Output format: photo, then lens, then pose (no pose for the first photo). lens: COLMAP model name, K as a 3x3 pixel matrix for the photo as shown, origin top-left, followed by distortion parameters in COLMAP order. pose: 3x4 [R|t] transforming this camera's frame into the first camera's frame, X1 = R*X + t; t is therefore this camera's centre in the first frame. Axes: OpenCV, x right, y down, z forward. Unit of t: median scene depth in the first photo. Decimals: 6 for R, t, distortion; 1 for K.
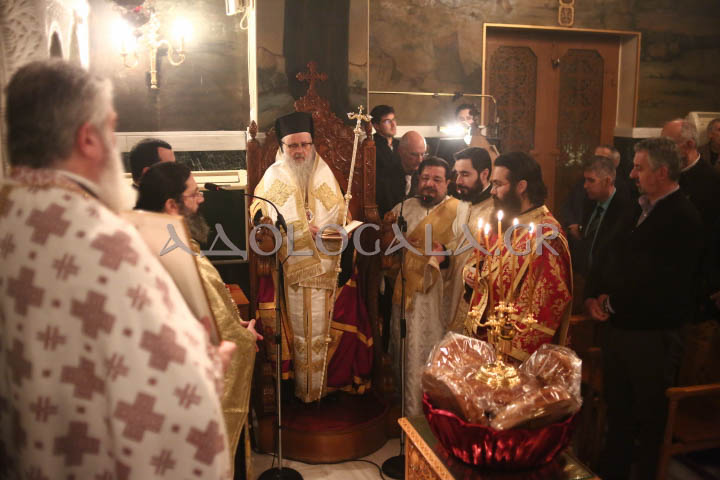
lens RADIAL K [[723.4, 0, 356.0], [0, 723.4, 223.5], [0, 0, 1]] dist [-0.110640, 0.037844]
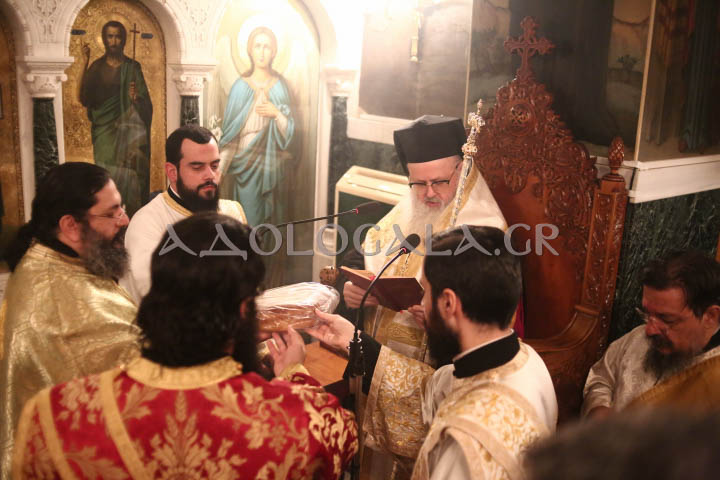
lens RADIAL K [[723.4, 0, 356.0], [0, 723.4, 223.5], [0, 0, 1]] dist [-0.110640, 0.037844]
pose [[0.439900, 0.210724, -0.872974, 0.363810], [-0.187478, 0.972211, 0.140207, -0.119341], [0.878260, 0.101987, 0.467181, 0.619766]]
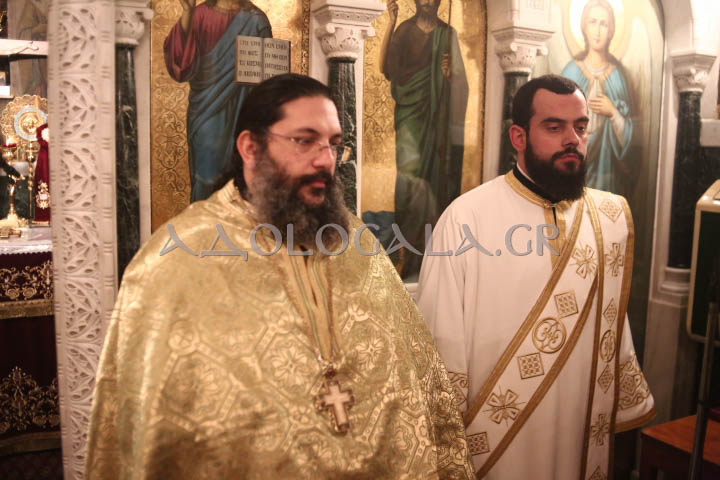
lens RADIAL K [[714.4, 0, 360.0], [0, 714.4, 240.0], [0, 0, 1]] dist [-0.141188, 0.102525]
pose [[0.185992, 0.100592, -0.977388, 0.160670], [-0.180289, 0.981350, 0.066692, -0.005008], [0.965869, 0.163809, 0.200659, 0.593622]]
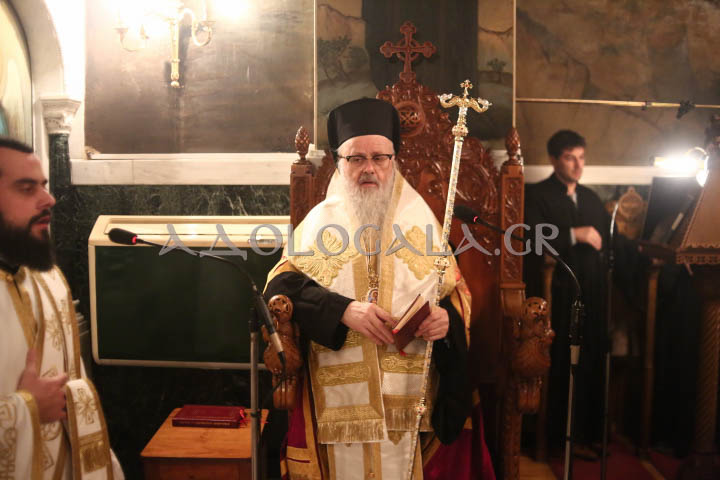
lens RADIAL K [[714.4, 0, 360.0], [0, 714.4, 240.0], [0, 0, 1]] dist [-0.141188, 0.102525]
pose [[0.954658, 0.025707, -0.296593, 0.068008], [-0.048254, 0.996453, -0.068948, -0.015129], [0.293768, 0.080134, 0.952512, 0.453453]]
